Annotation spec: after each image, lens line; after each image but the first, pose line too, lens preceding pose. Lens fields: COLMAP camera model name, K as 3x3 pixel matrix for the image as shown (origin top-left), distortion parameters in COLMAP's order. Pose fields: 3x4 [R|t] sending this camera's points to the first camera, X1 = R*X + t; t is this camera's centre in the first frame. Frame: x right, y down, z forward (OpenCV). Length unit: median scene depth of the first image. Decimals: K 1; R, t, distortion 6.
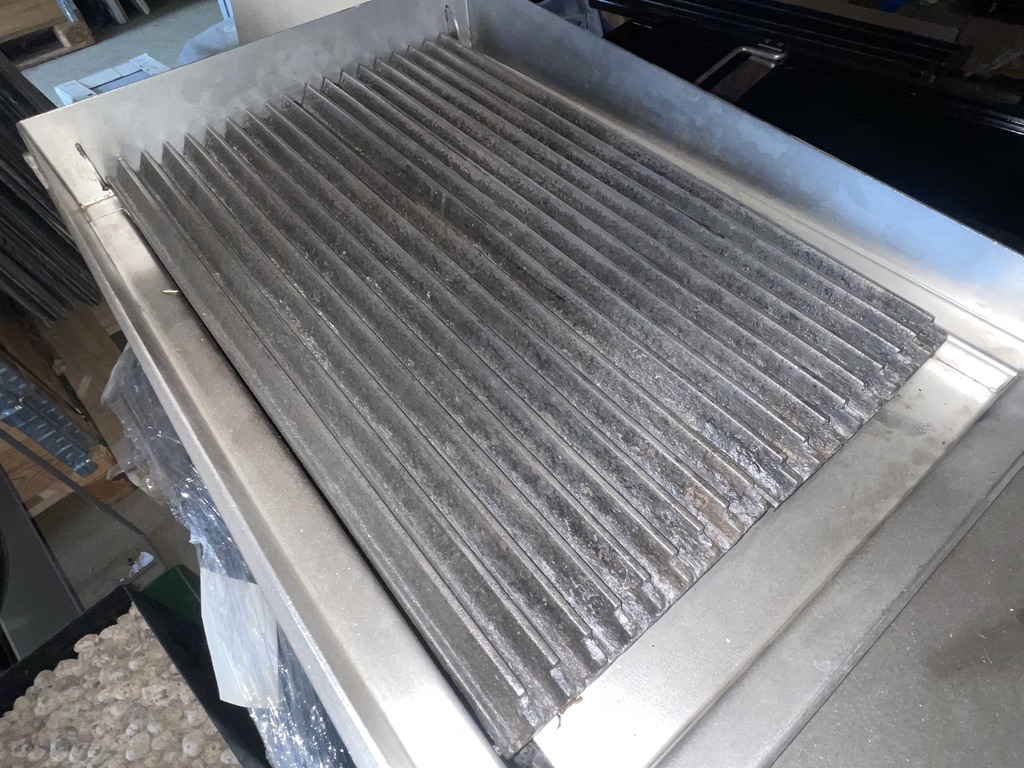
lens RADIAL K [[578.1, 0, 512.0], [0, 578.1, 384.0], [0, 0, 1]] dist [-0.000976, 0.000010]
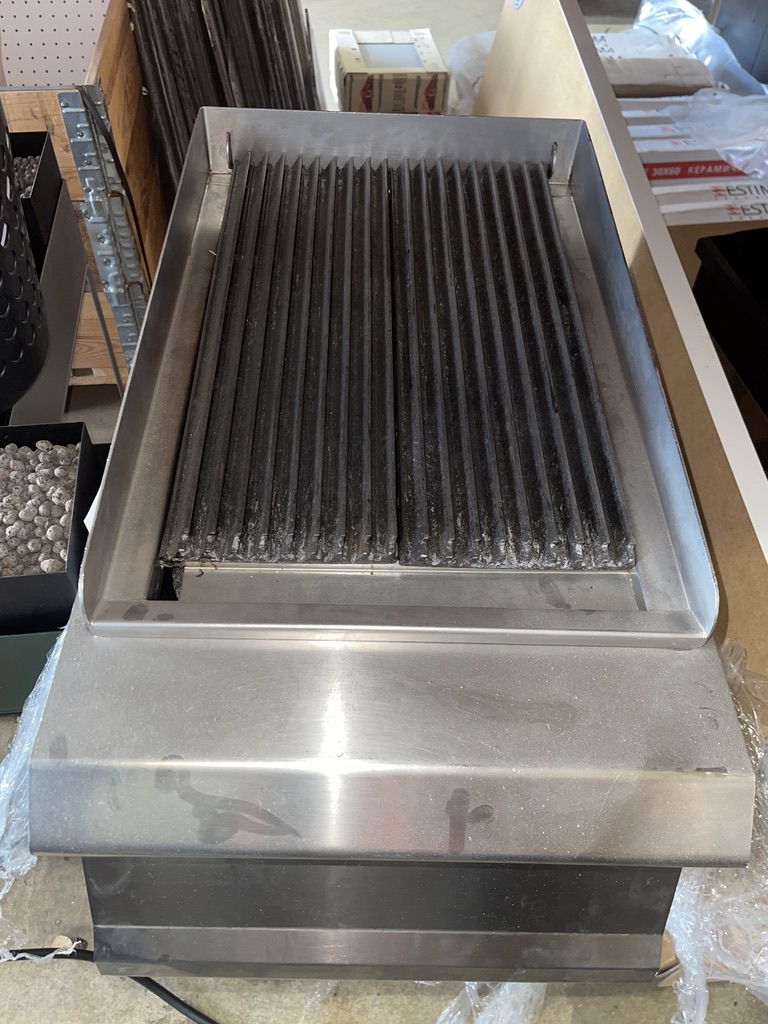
lens RADIAL K [[775.1, 0, 384.0], [0, 775.1, 512.0], [0, 0, 1]] dist [0.004708, 0.002071]
pose [[0.774100, 0.551825, -0.310255, 0.570065], [-0.556580, 0.826758, 0.081796, -0.023696], [0.301643, 0.109363, 0.947128, -0.505035]]
